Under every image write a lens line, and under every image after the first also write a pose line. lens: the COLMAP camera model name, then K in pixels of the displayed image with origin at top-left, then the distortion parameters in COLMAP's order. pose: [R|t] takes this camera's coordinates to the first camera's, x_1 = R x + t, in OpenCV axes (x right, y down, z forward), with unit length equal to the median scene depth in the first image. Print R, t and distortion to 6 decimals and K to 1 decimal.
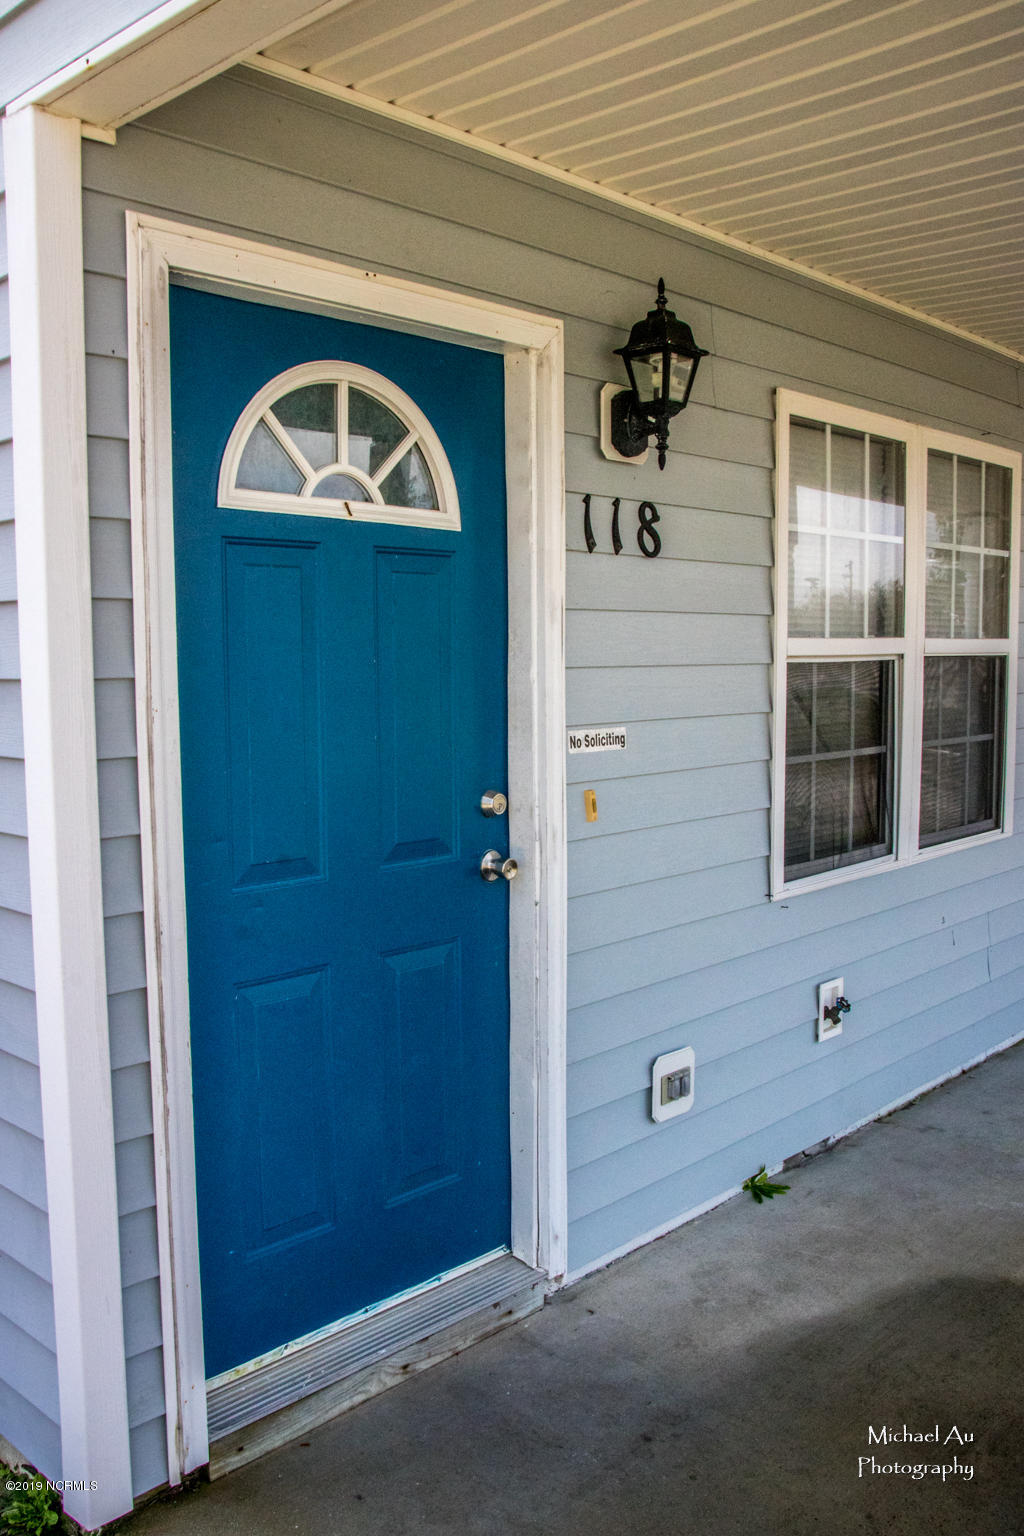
lens RADIAL K [[1359.3, 0, 517.8], [0, 1359.3, 787.8], [0, 0, 1]] dist [-0.125756, 0.108498]
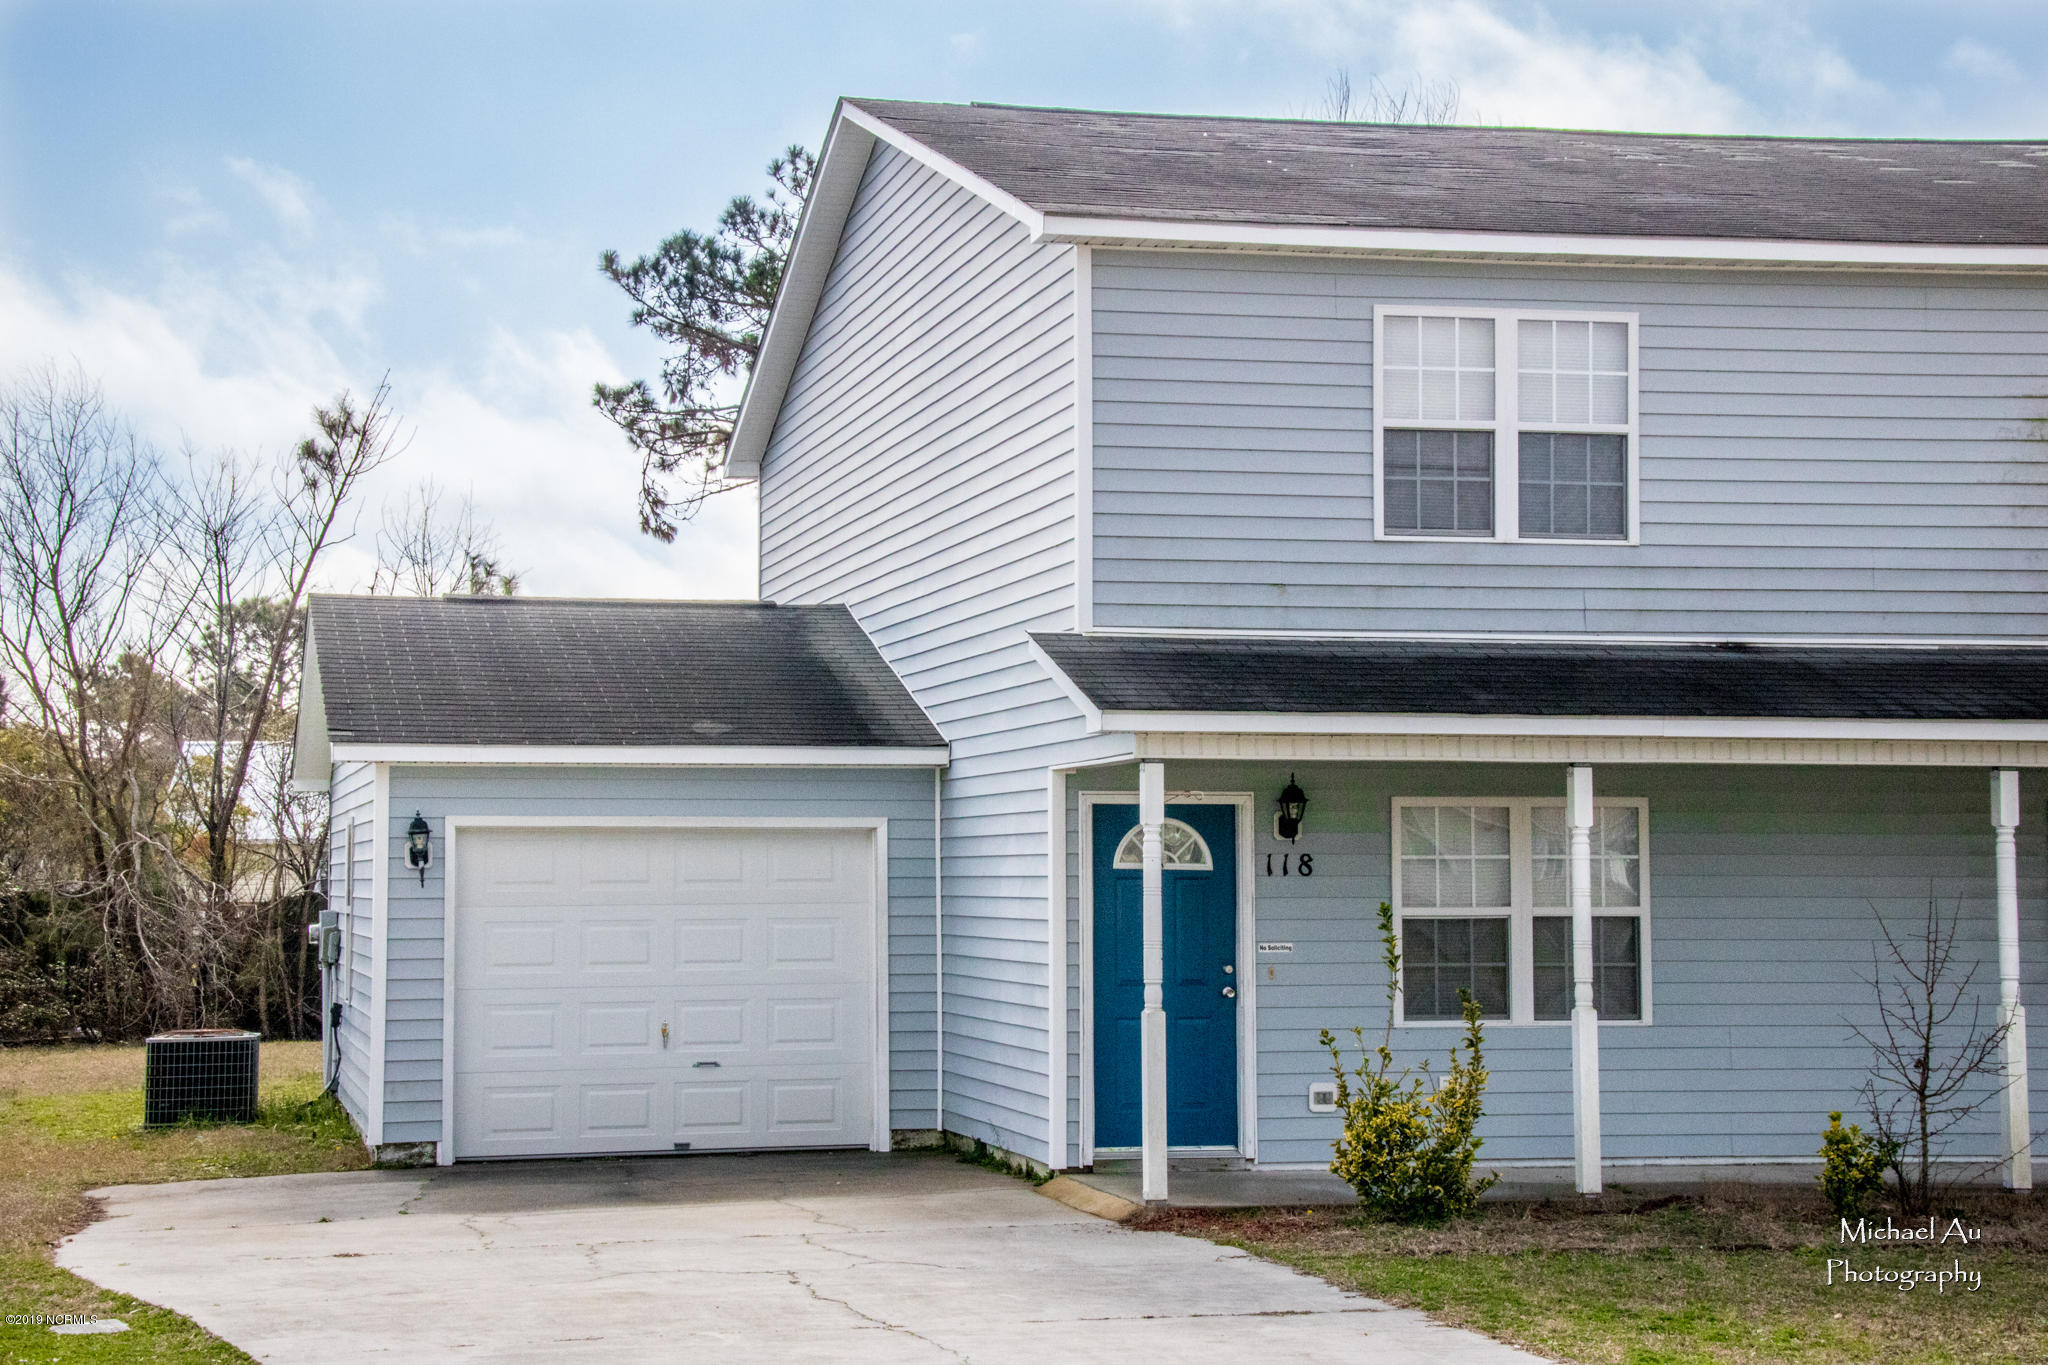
lens RADIAL K [[3372.2, 0, 1014.2], [0, 3372.2, 695.8], [0, 0, 1]] dist [0.250727, 0.000000]
pose [[0.834391, -0.023684, -0.550665, 3.331981], [-0.059770, 0.989297, -0.133115, 0.392802], [0.547923, 0.143983, 0.824044, -4.837604]]
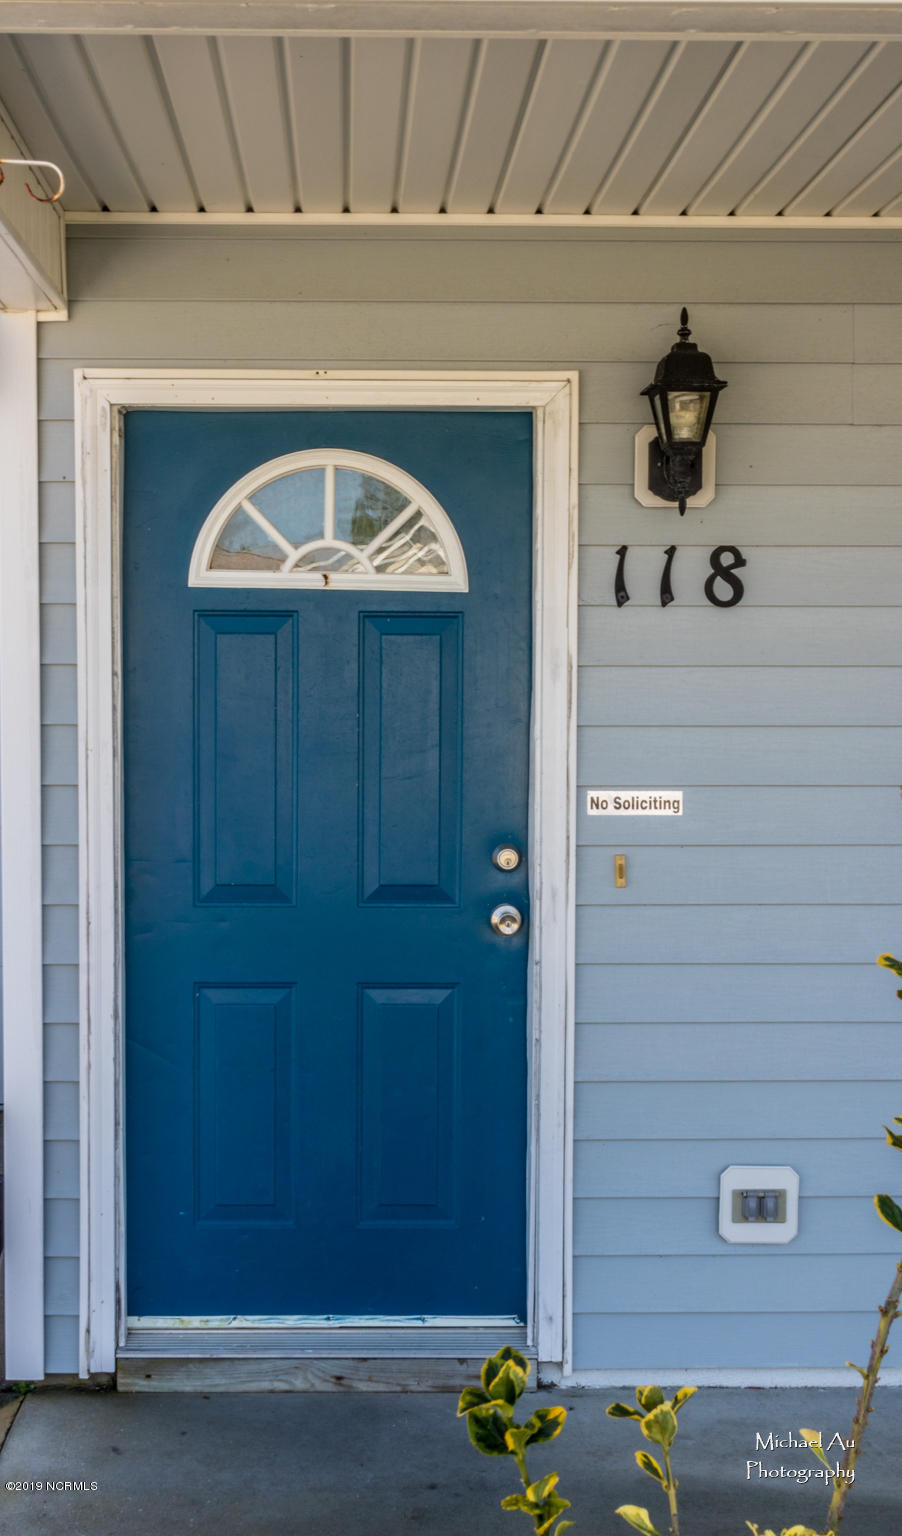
lens RADIAL K [[1988.4, 0, 382.8], [0, 1988.4, 828.4], [0, 0, 1]] dist [0.024866, 0.000000]
pose [[0.690170, 0.057699, -0.721344, 0.979001], [-0.080564, 0.996746, 0.002645, -0.007386], [0.719149, 0.056288, 0.692572, -0.090132]]
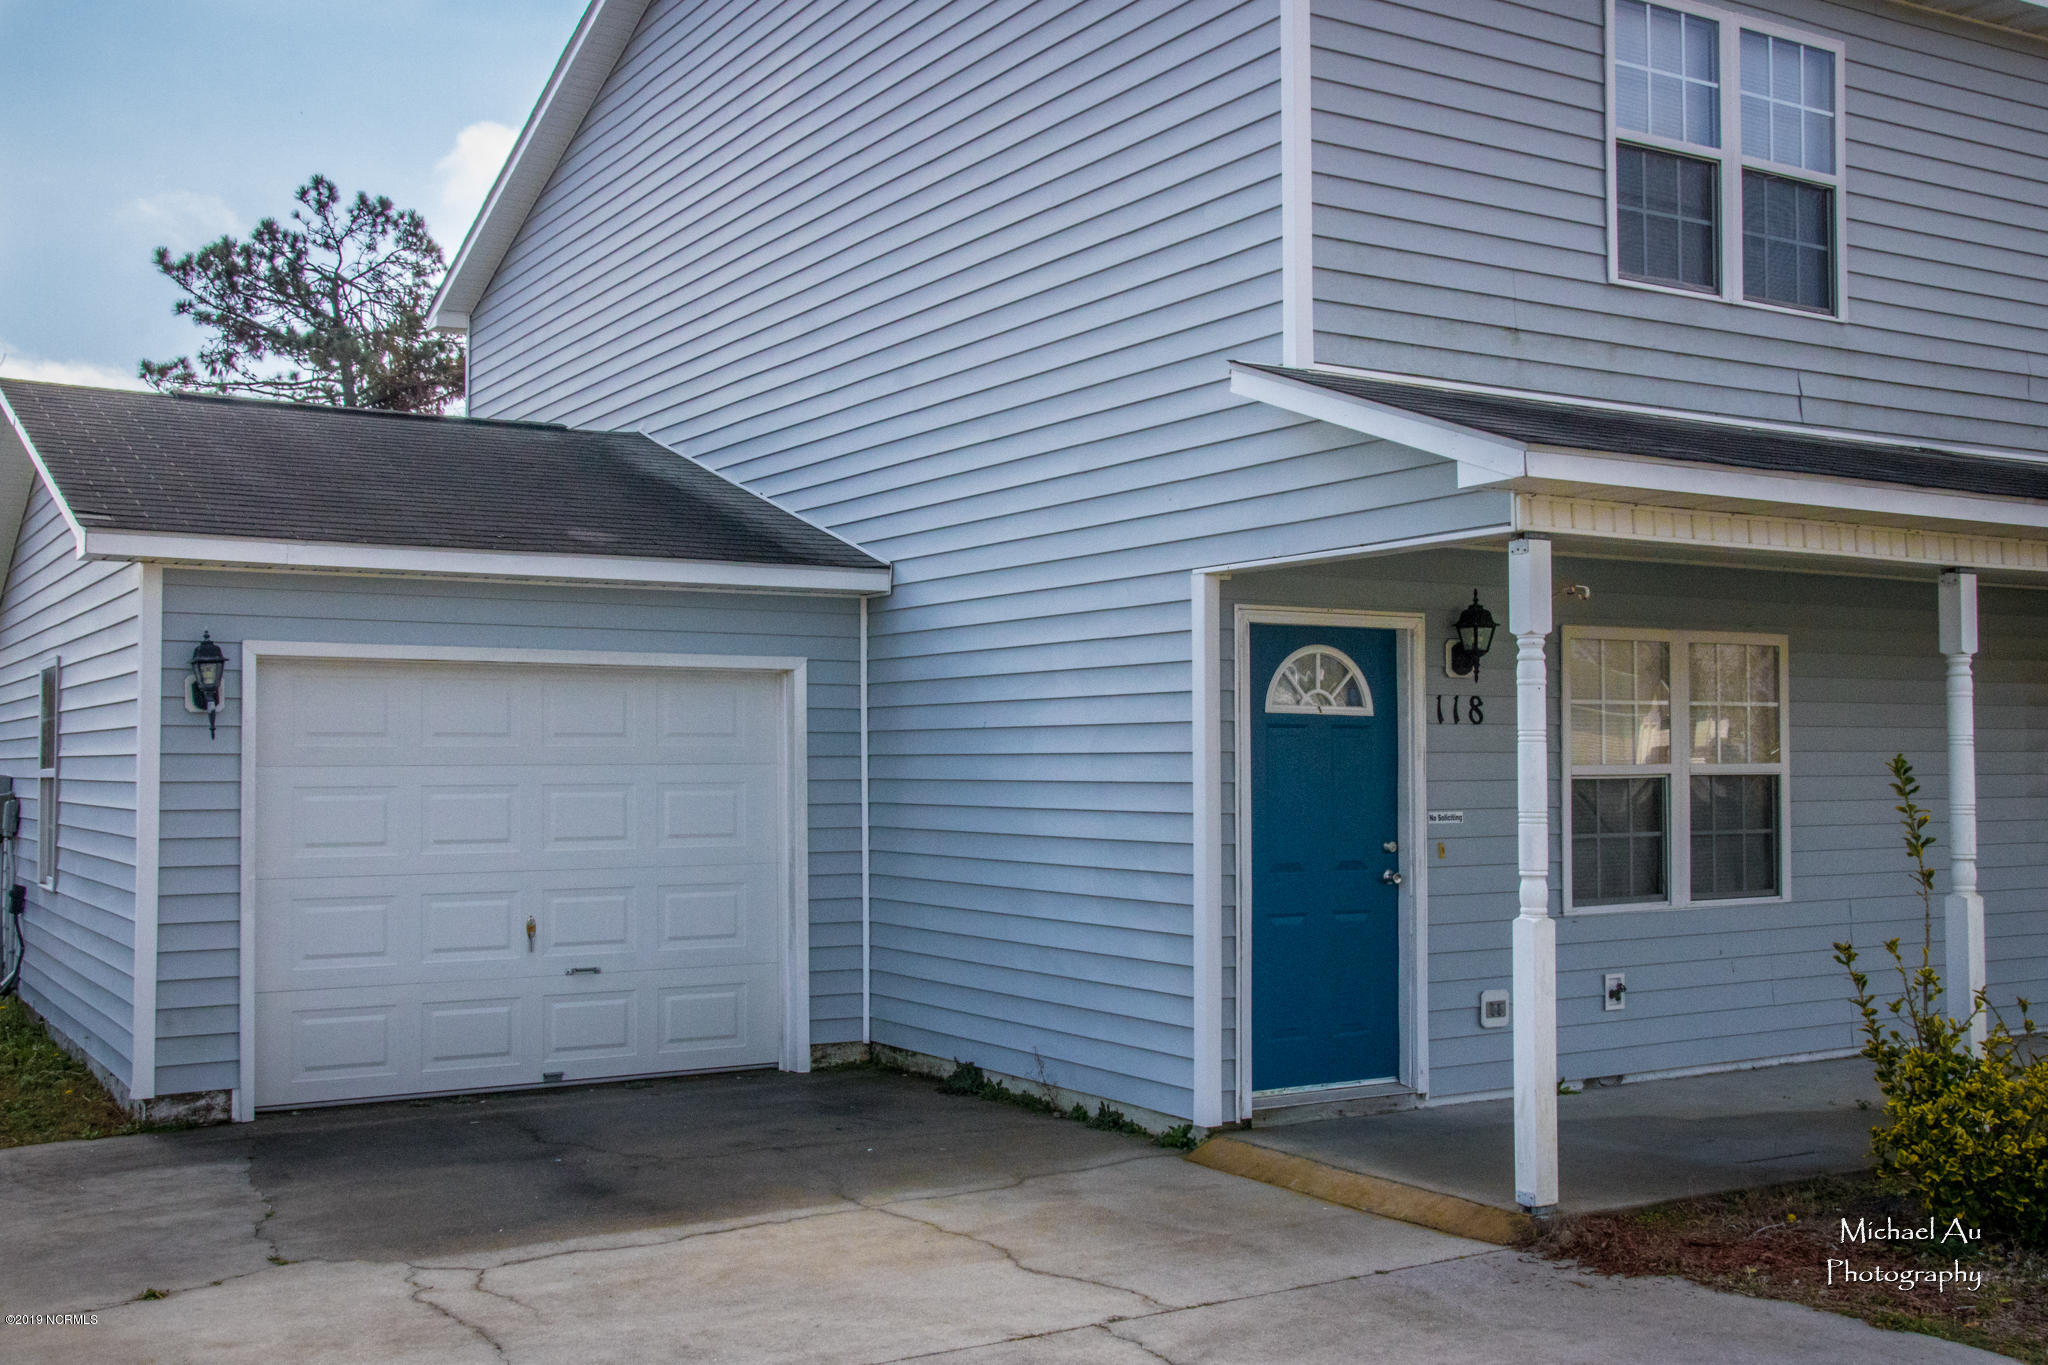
lens RADIAL K [[2084.5, 0, 1025.7], [0, 2084.5, 685.7], [0, 0, 1]] dist [-0.023329, 0.000000]
pose [[0.963331, -0.004029, -0.268286, 0.295764], [-0.032437, 0.990805, -0.131351, 0.201402], [0.266348, 0.135237, 0.954342, -2.172576]]
